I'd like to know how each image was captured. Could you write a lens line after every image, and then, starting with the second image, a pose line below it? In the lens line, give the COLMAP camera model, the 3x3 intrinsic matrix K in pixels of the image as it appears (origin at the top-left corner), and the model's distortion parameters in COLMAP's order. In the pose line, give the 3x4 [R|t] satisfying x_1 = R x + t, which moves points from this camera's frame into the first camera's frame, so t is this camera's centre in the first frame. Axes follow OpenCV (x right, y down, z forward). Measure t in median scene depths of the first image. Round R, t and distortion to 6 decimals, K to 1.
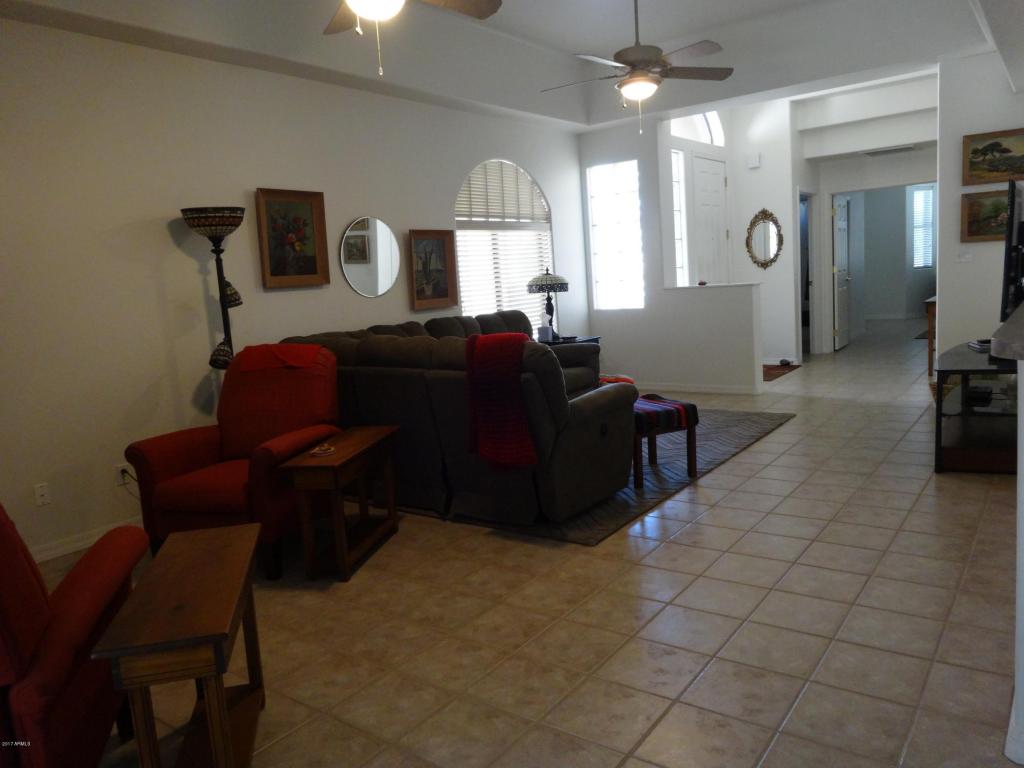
lens RADIAL K [[756.9, 0, 506.5], [0, 756.9, 386.0], [0, 0, 1]] dist [-0.012207, 0.004152]
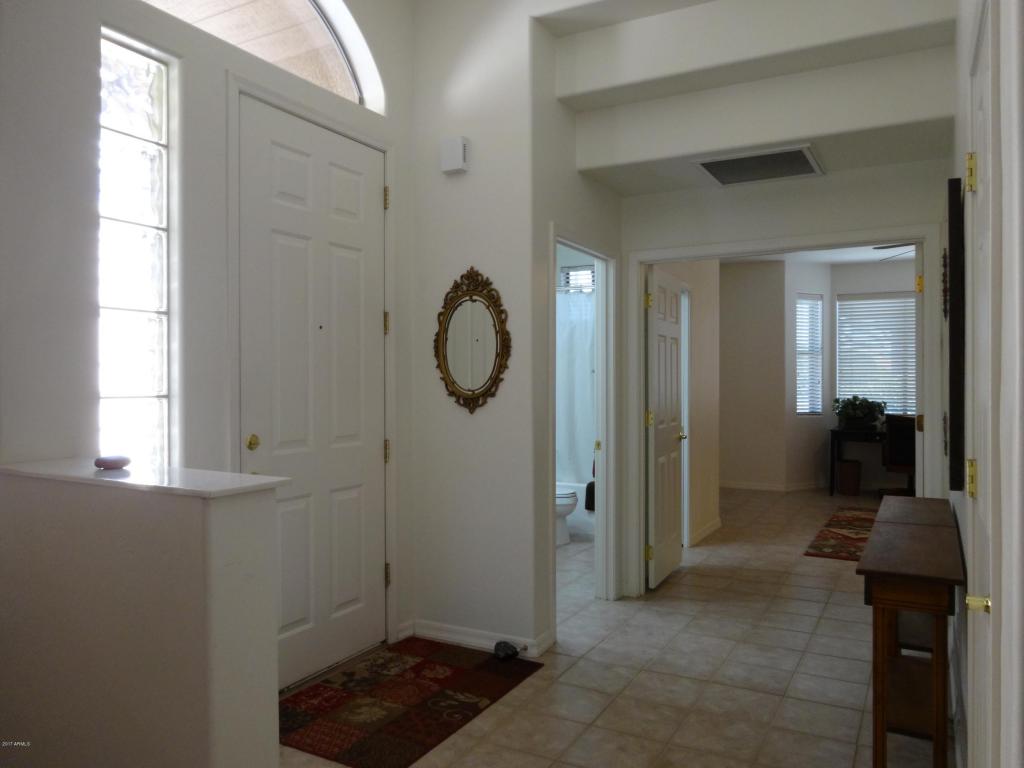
lens RADIAL K [[756.9, 0, 506.5], [0, 756.9, 386.0], [0, 0, 1]] dist [-0.012207, 0.004152]
pose [[0.988309, 0.071310, 0.134757, 0.378439], [-0.051503, 0.988070, -0.145137, -0.136529], [-0.143499, 0.136500, 0.980192, 0.734056]]
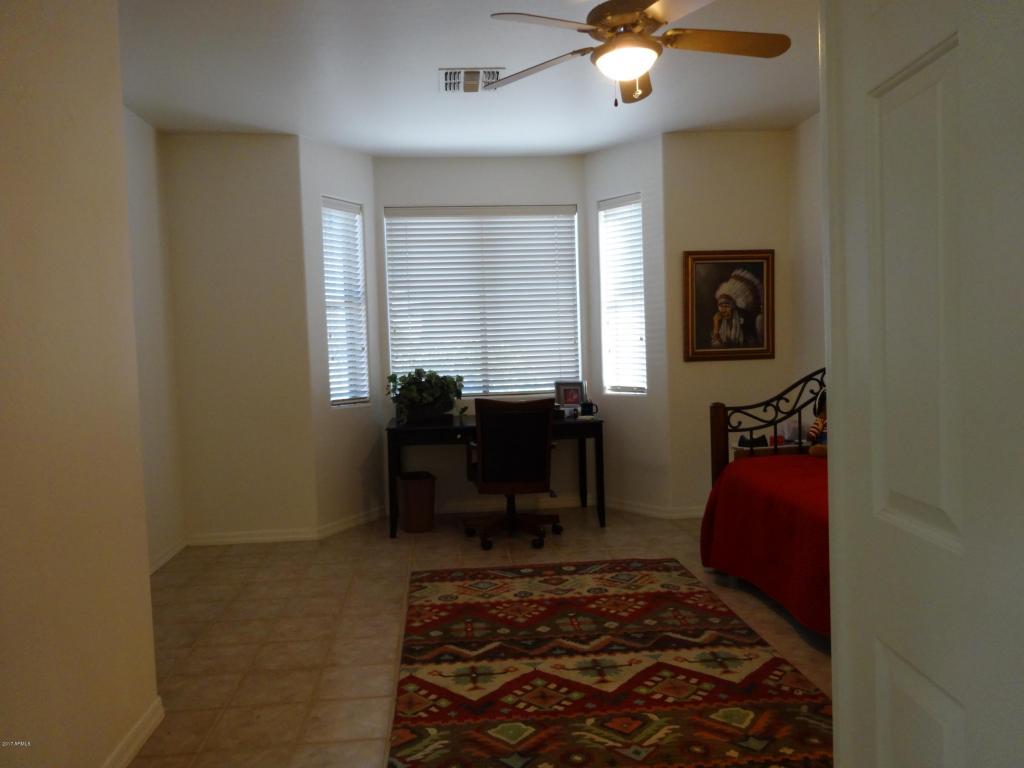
lens RADIAL K [[756.9, 0, 506.5], [0, 756.9, 386.0], [0, 0, 1]] dist [-0.012207, 0.004152]
pose [[0.741169, 0.012468, 0.671202, 0.657490], [0.074578, 0.992109, -0.100782, -0.227402], [-0.667163, 0.124754, 0.734391, 1.240001]]
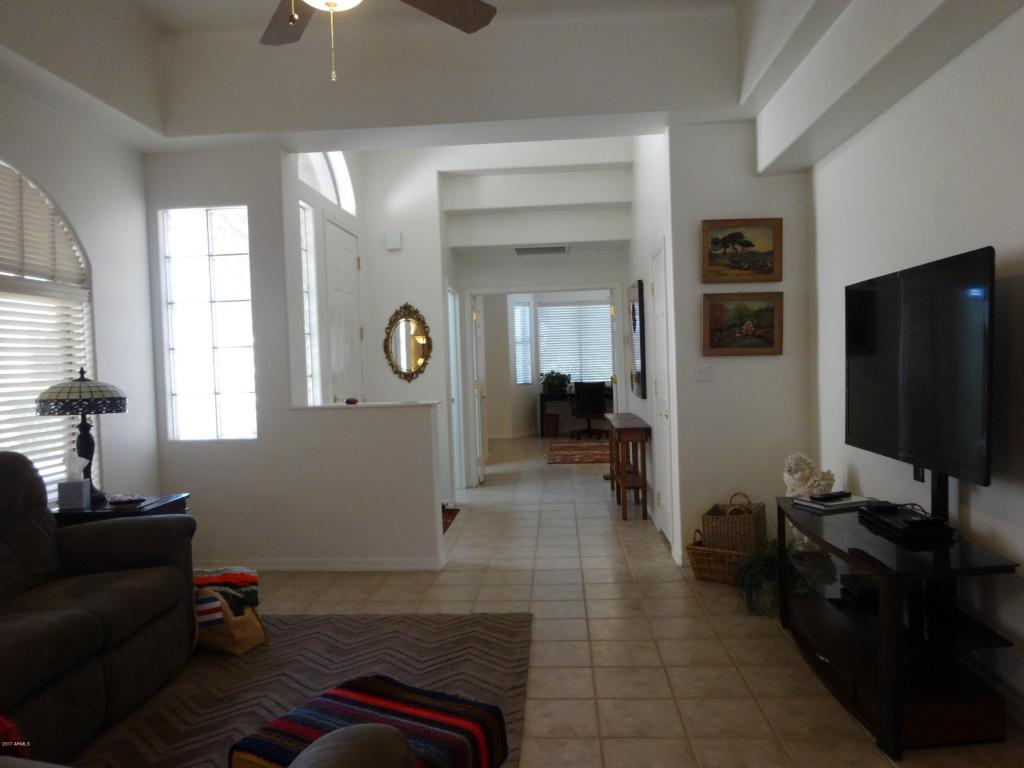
lens RADIAL K [[756.9, 0, 506.5], [0, 756.9, 386.0], [0, 0, 1]] dist [-0.012207, 0.004152]
pose [[0.840365, 0.027994, 0.541298, 0.018032], [0.050441, 0.990292, -0.129525, -0.059577], [-0.539669, 0.136152, 0.830795, 0.397914]]
